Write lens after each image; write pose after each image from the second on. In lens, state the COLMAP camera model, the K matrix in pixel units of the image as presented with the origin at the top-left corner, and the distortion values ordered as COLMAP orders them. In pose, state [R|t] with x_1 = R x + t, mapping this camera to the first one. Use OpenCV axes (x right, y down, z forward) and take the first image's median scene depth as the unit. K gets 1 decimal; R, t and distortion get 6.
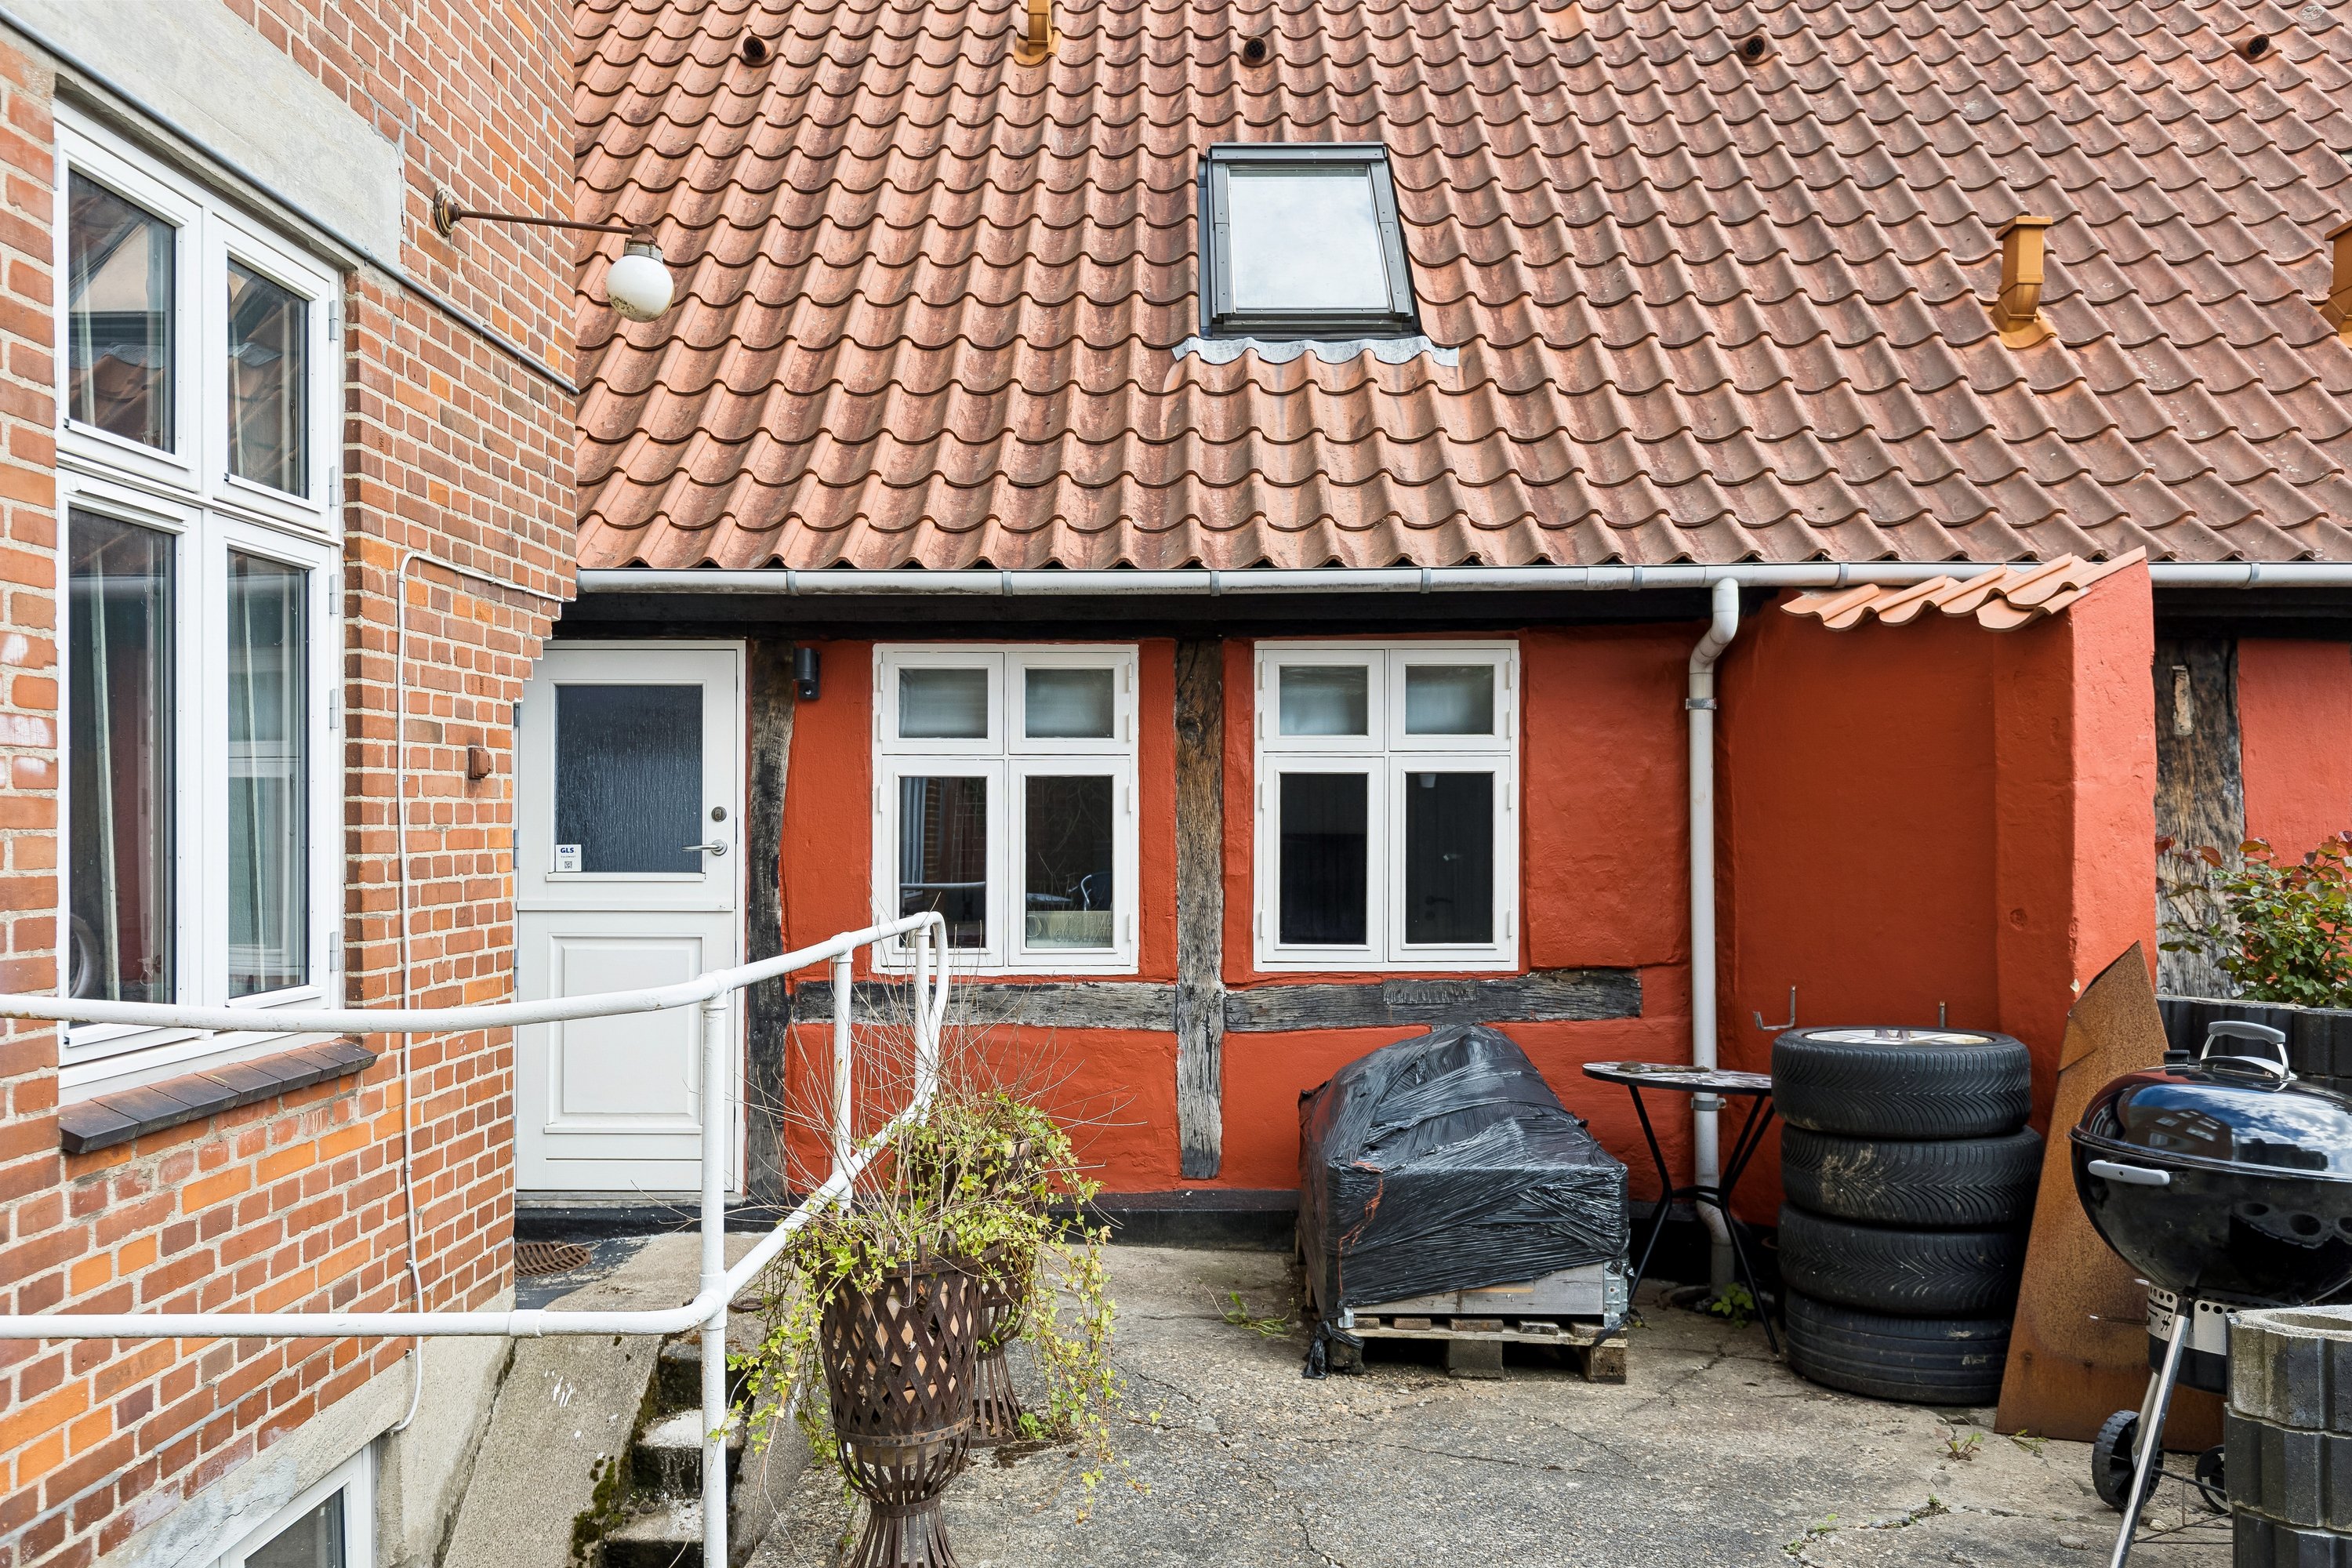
lens RADIAL K [[1772.6, 0, 1166.5], [0, 1772.6, 822.6], [0, 0, 1]] dist [0.009897, 0.001703]
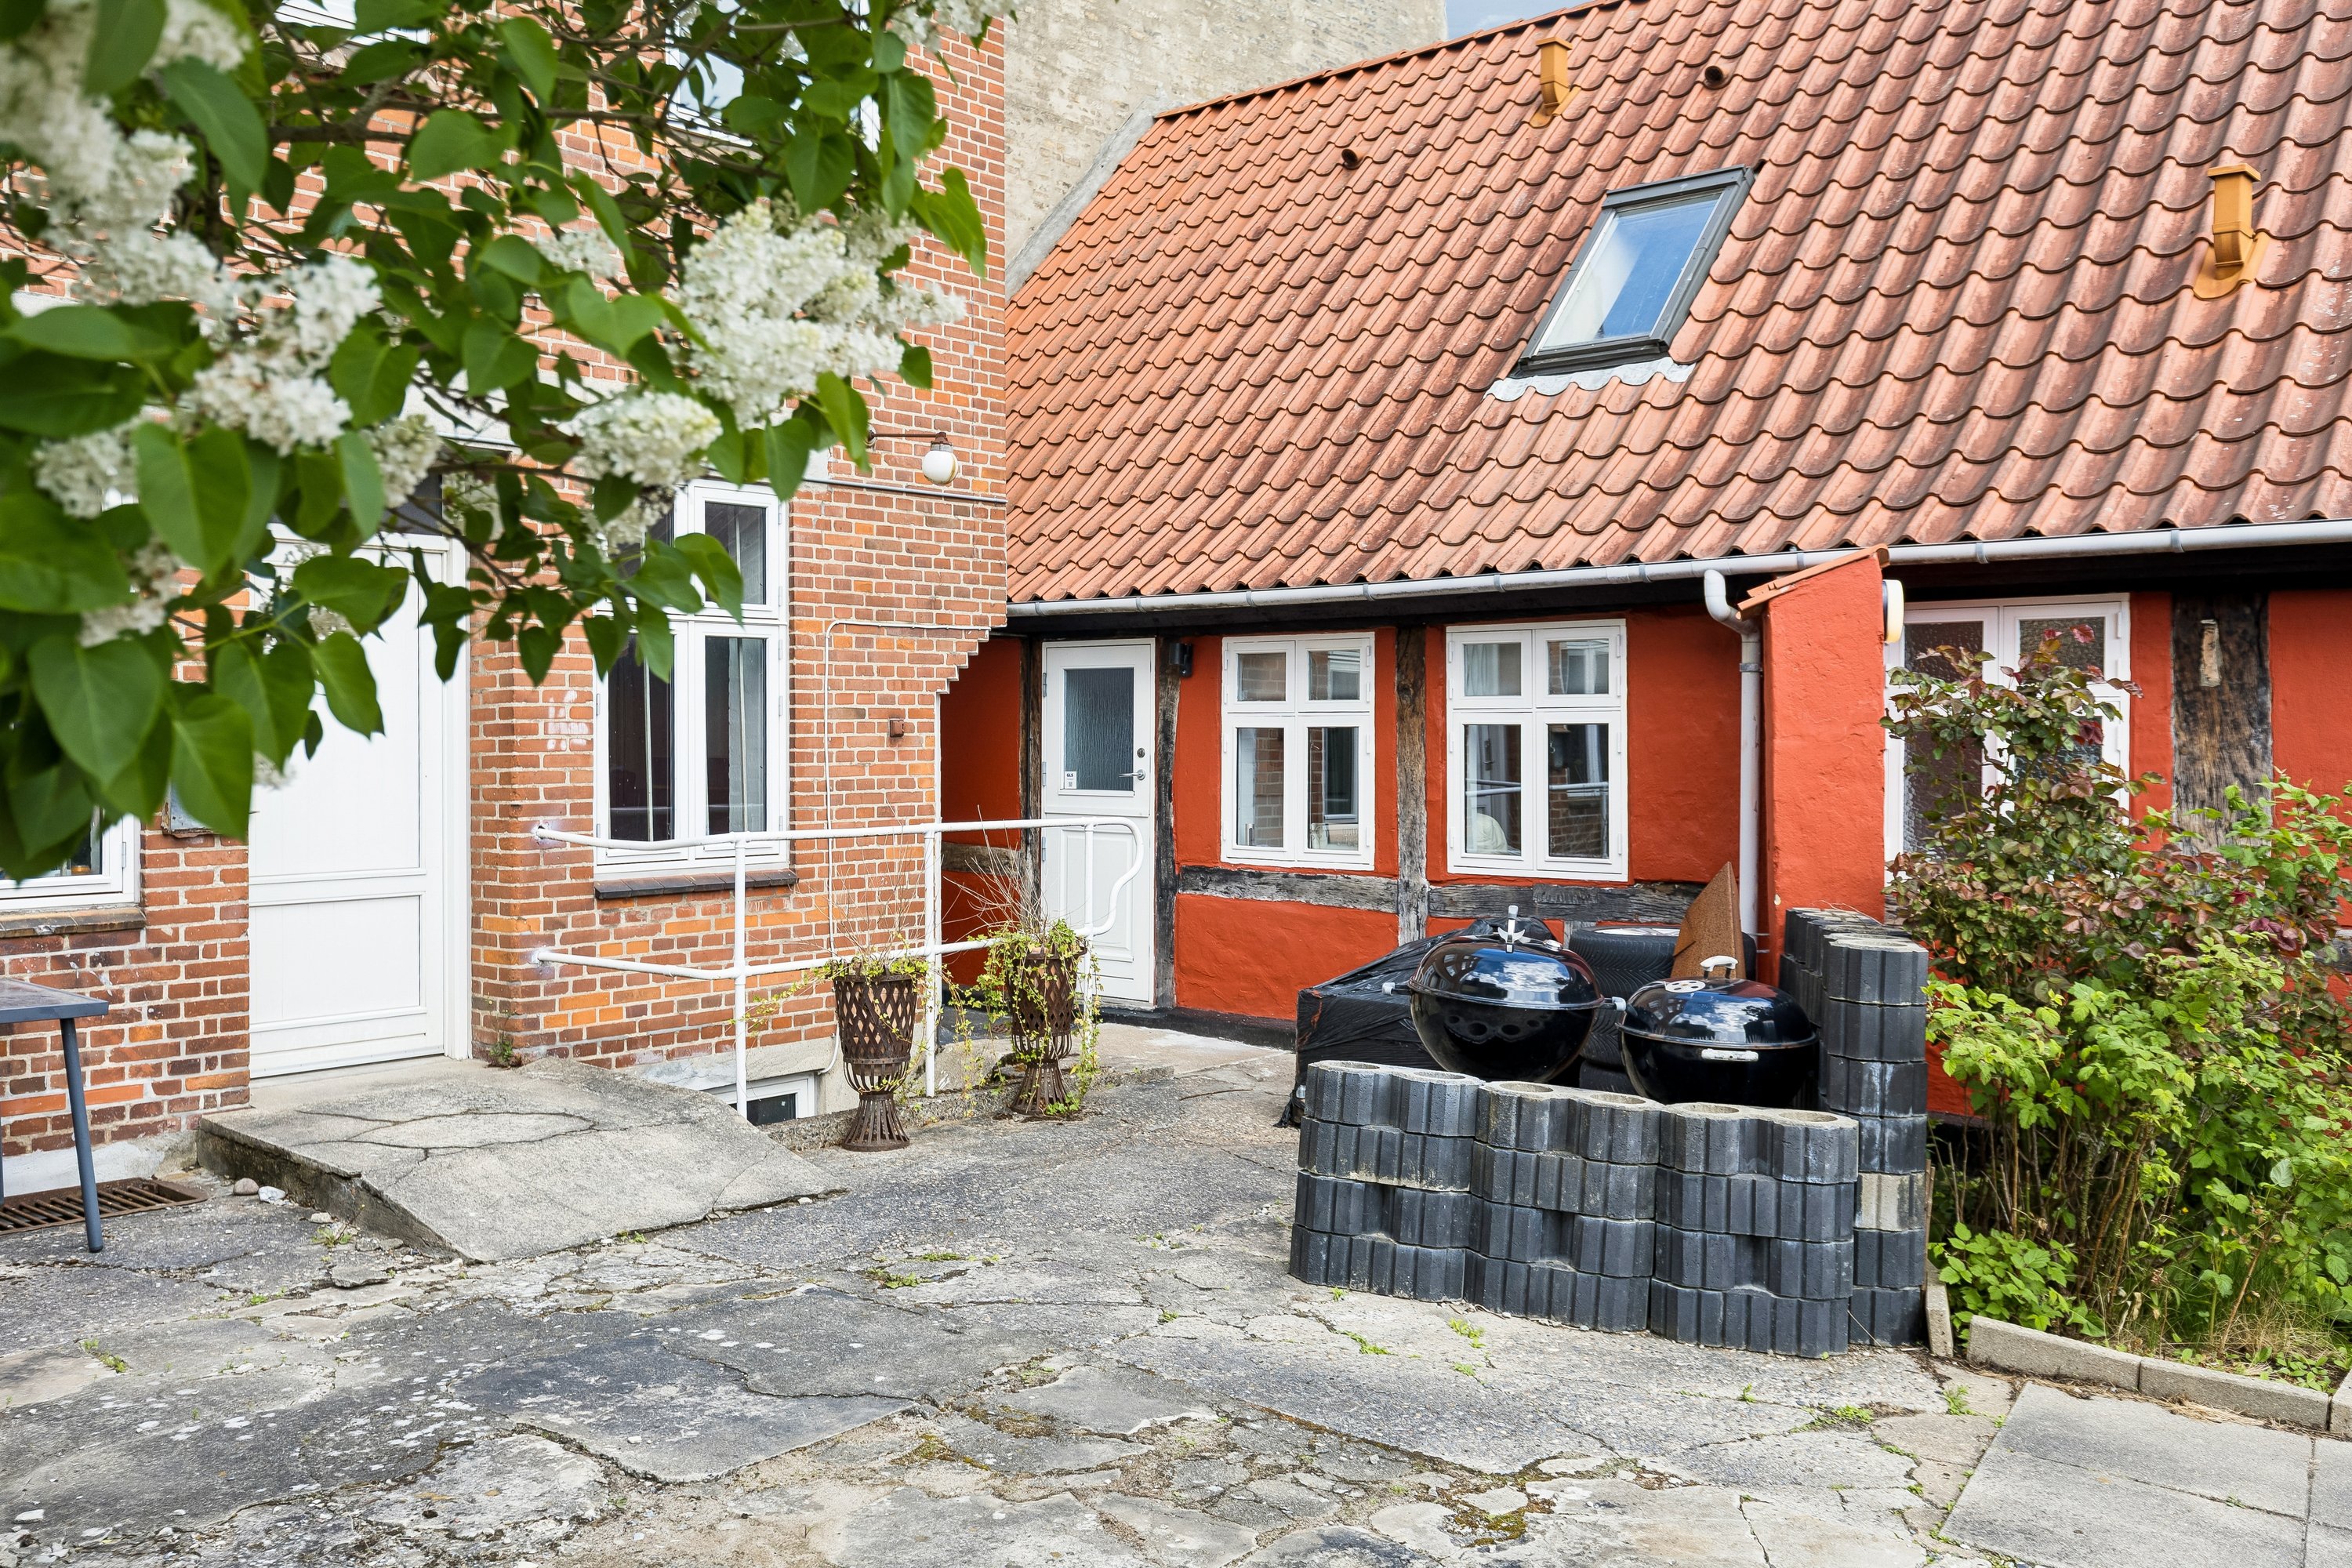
lens RADIAL K [[2028.8, 0, 1176.9], [0, 2028.8, 779.7], [0, 0, 1]] dist [0.058799, 0.001812]
pose [[0.764283, 0.015590, -0.644693, 0.891425], [-0.000996, 0.999735, 0.022996, -0.021807], [0.644880, -0.016933, 0.764096, -0.312929]]
